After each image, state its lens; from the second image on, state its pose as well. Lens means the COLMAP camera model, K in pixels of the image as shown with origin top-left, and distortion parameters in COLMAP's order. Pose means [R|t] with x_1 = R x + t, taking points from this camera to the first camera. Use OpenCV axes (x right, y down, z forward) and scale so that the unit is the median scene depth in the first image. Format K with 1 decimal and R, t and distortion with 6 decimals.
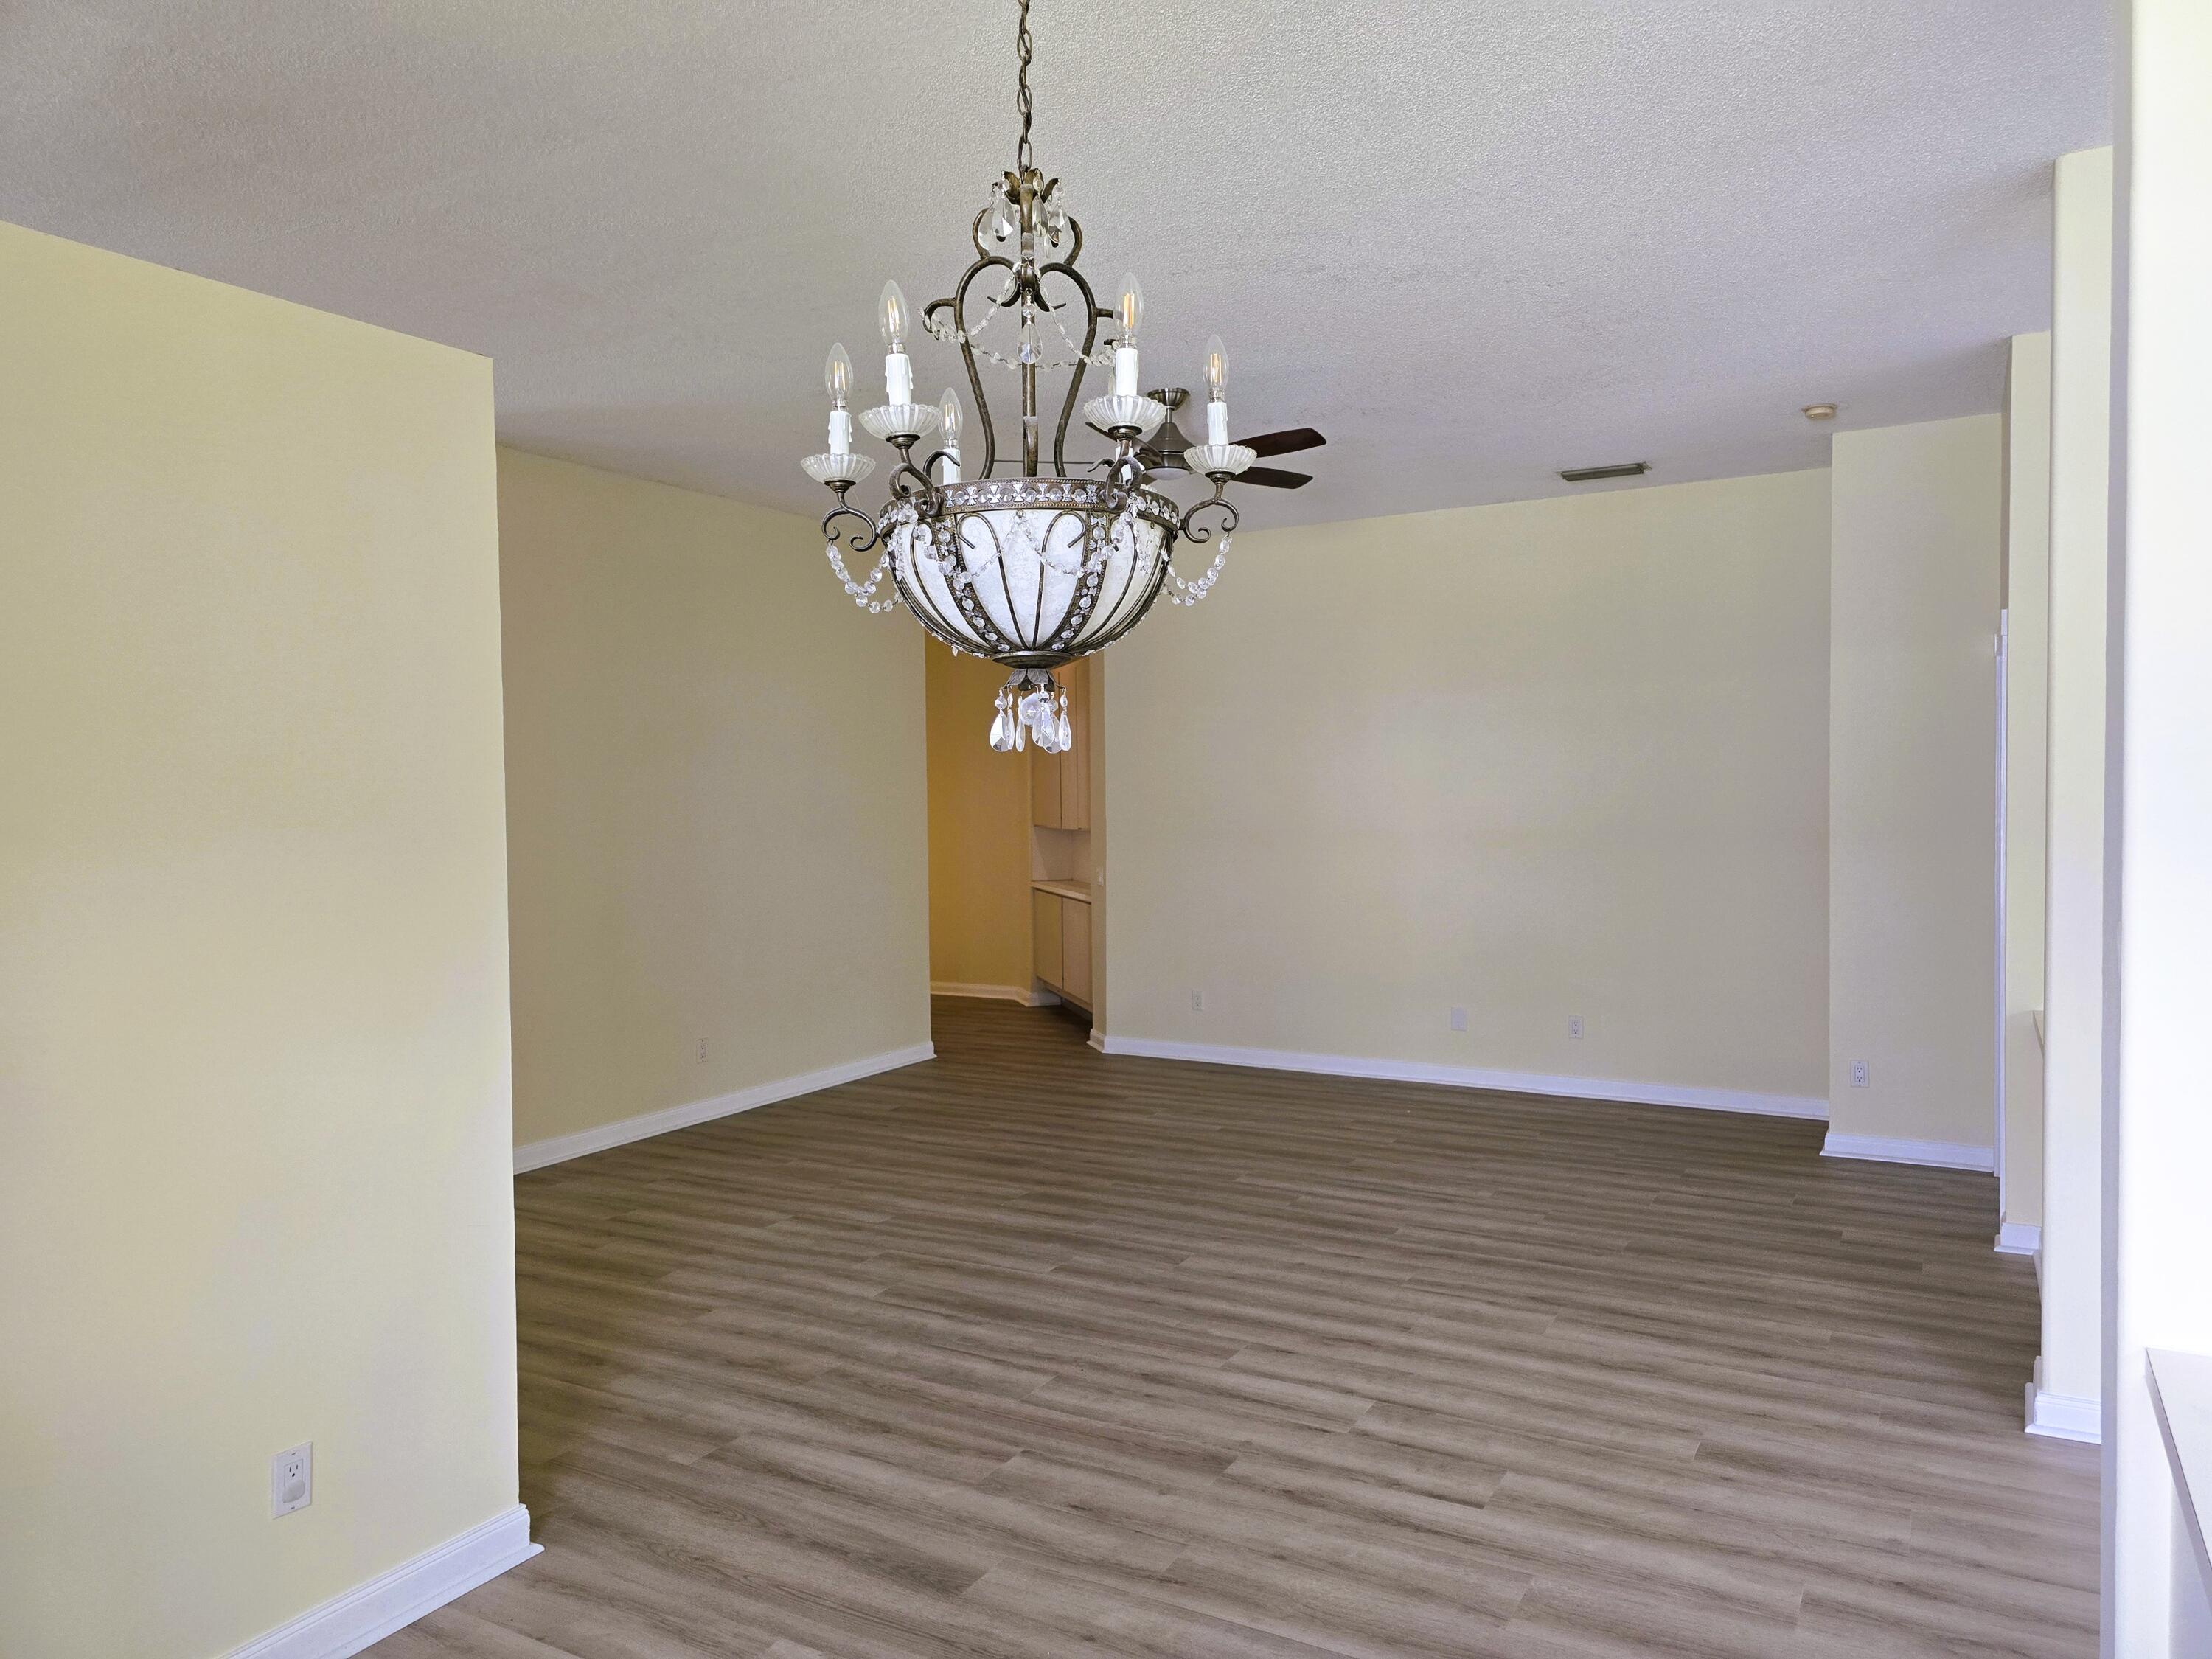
lens RADIAL K [[1510.5, 0, 1098.7], [0, 1510.5, 855.1], [0, 0, 1]] dist [0.090333, -0.082883]
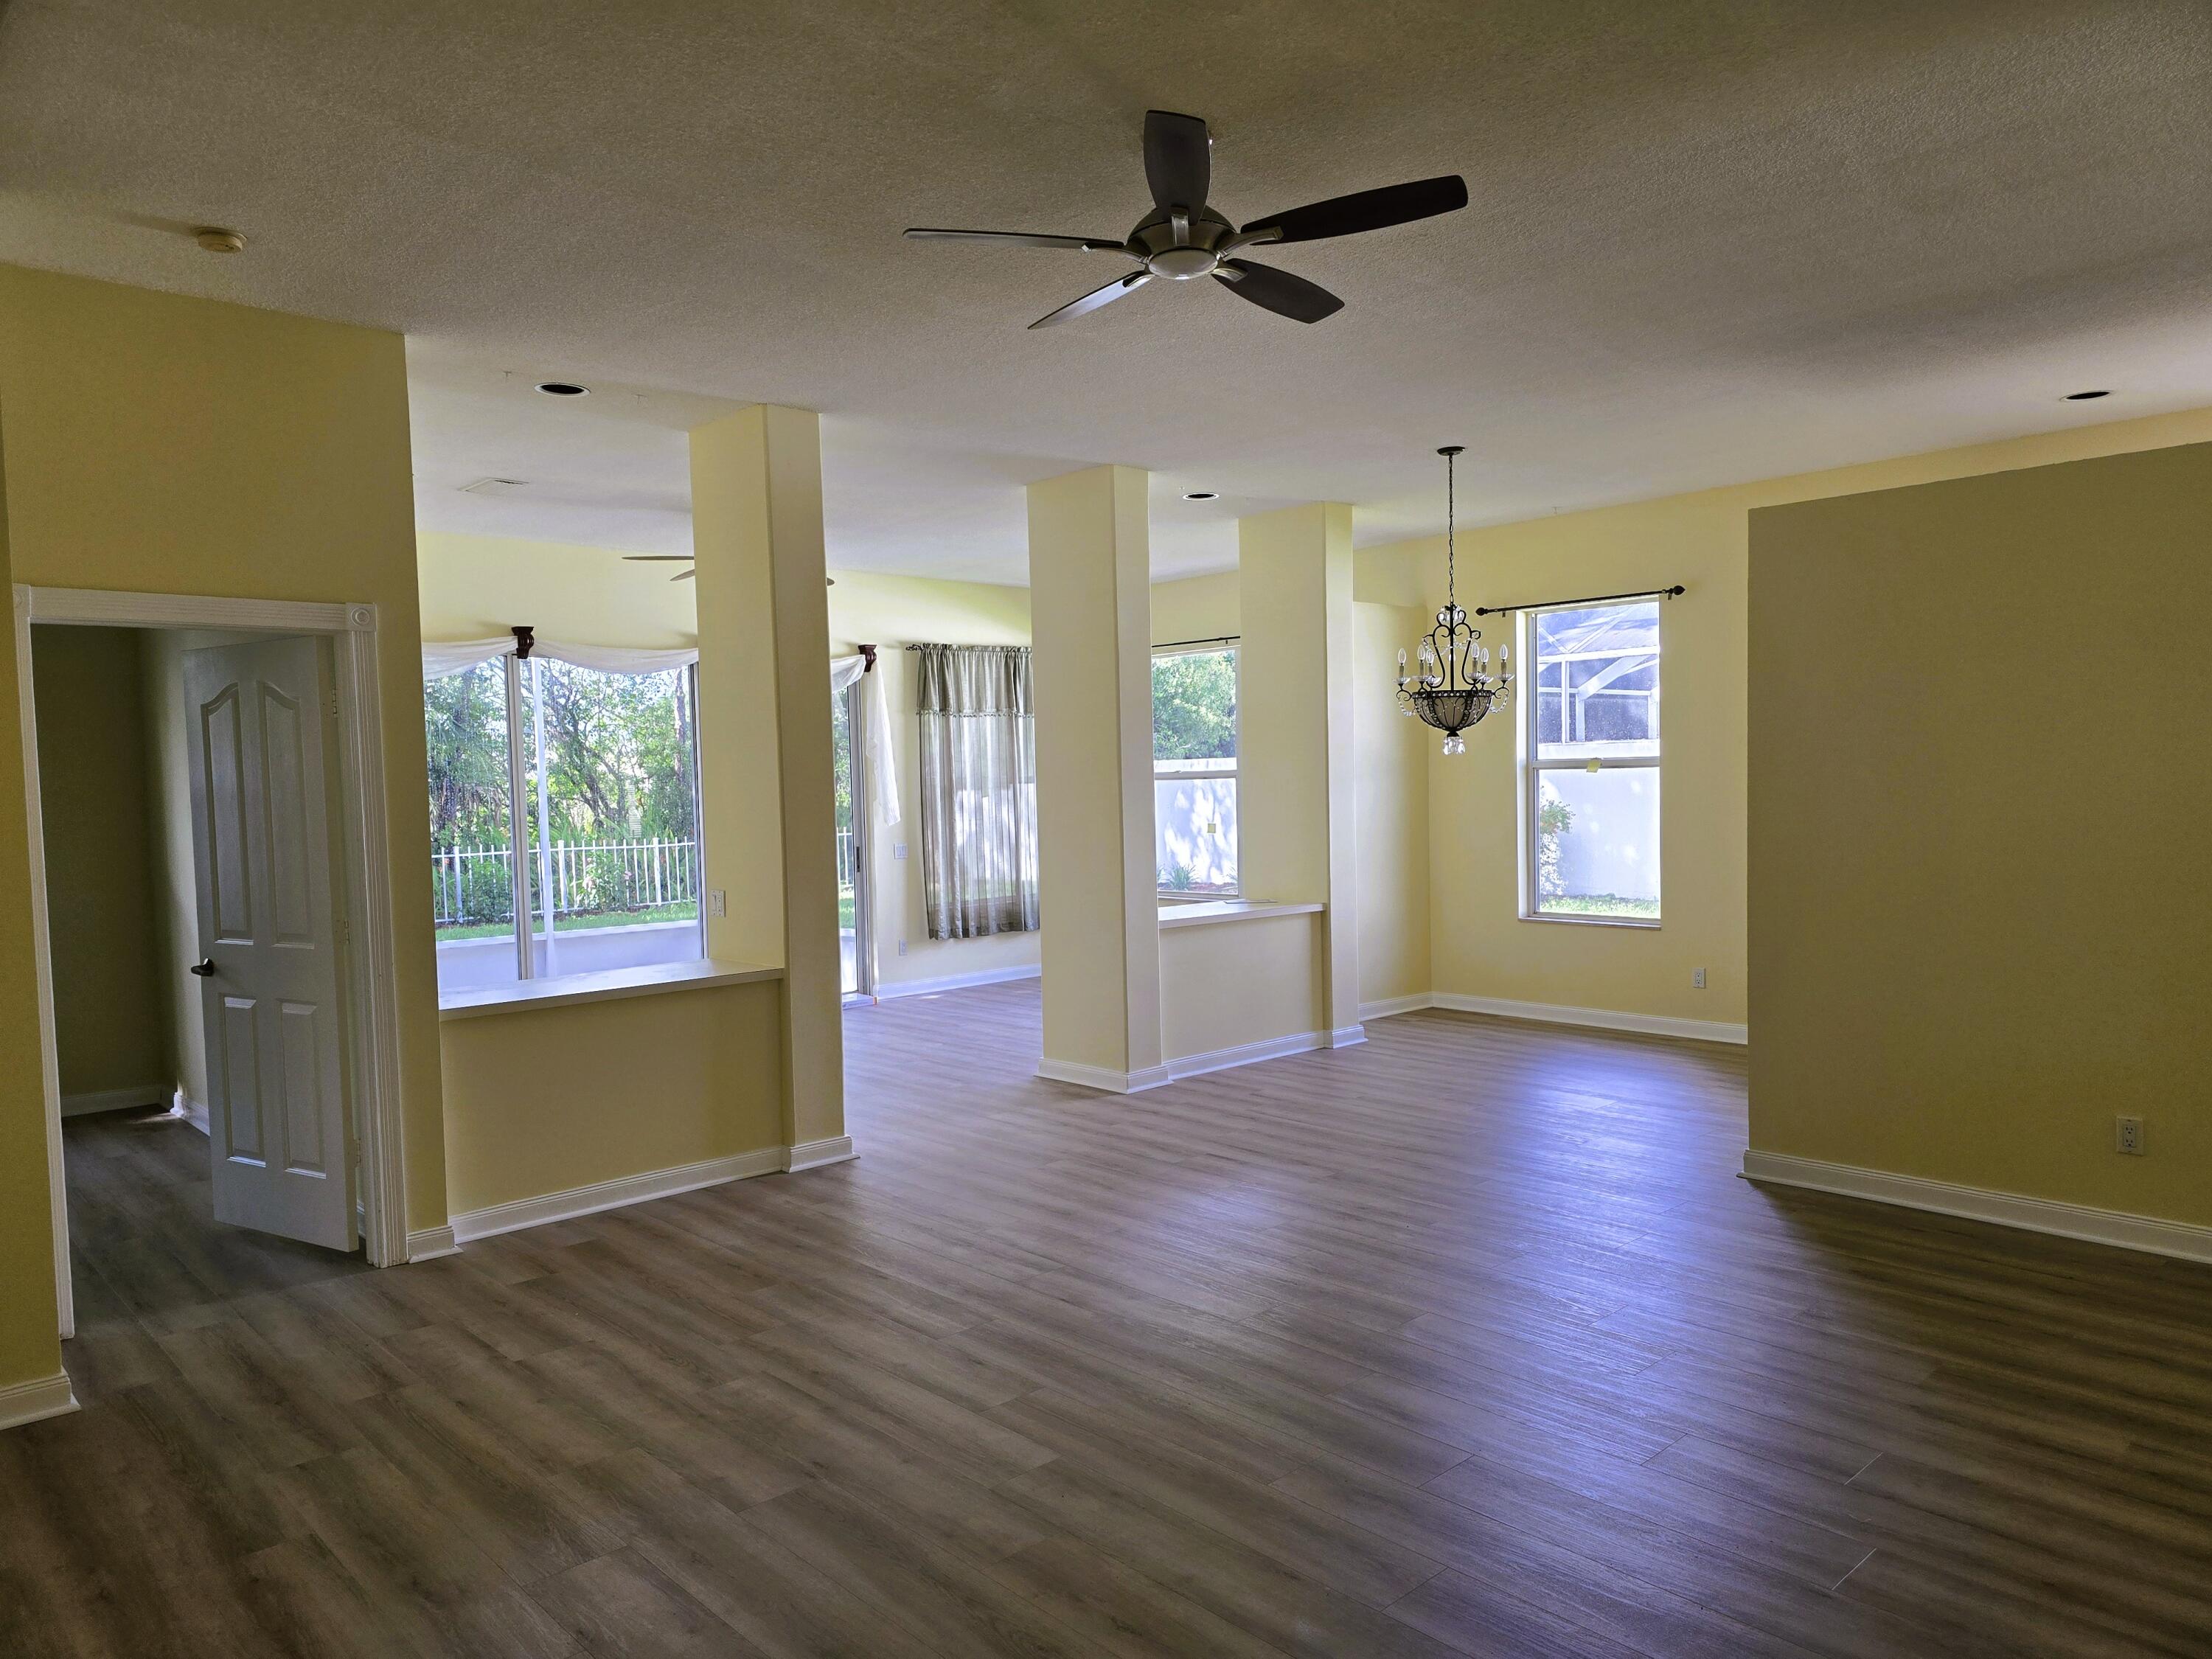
lens RADIAL K [[1510.5, 0, 1098.7], [0, 1510.5, 855.1], [0, 0, 1]] dist [0.090333, -0.082883]
pose [[-0.955322, 0.018296, 0.295001, -0.104043], [0.045659, 0.995237, 0.086135, -0.061599], [-0.292019, 0.095756, -0.951607, 1.631929]]
